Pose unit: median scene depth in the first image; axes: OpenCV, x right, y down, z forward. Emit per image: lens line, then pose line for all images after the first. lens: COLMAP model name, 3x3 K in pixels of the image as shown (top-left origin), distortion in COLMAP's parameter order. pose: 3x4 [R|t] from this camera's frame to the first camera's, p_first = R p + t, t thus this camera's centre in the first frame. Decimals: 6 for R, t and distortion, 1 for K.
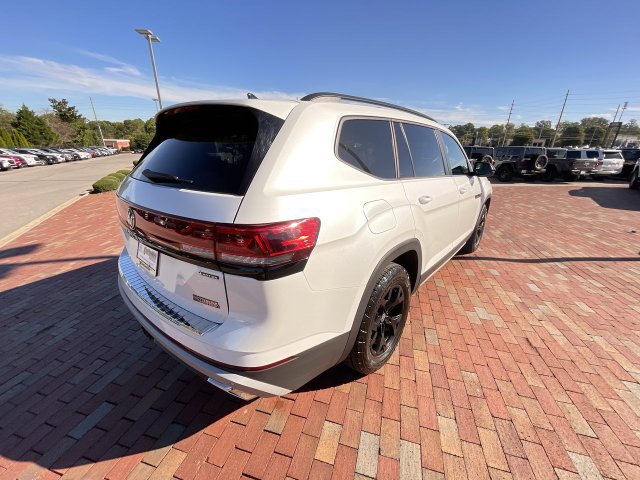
lens RADIAL K [[259.8, 0, 317.8], [0, 259.8, 239.6], [0, 0, 1]] dist [-0.001335, -0.000670]
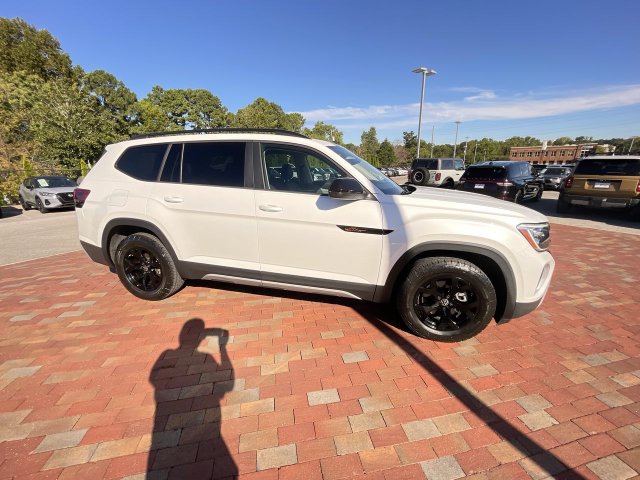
lens RADIAL K [[259.8, 0, 319.6], [0, 259.8, 239.0], [0, 0, 1]] dist [-0.001335, -0.000670]
pose [[0.463184, 0.230634, -0.855727, 1.087097], [-0.288078, 0.952294, 0.100730, -0.174854], [0.838136, 0.199860, 0.507528, 0.559453]]
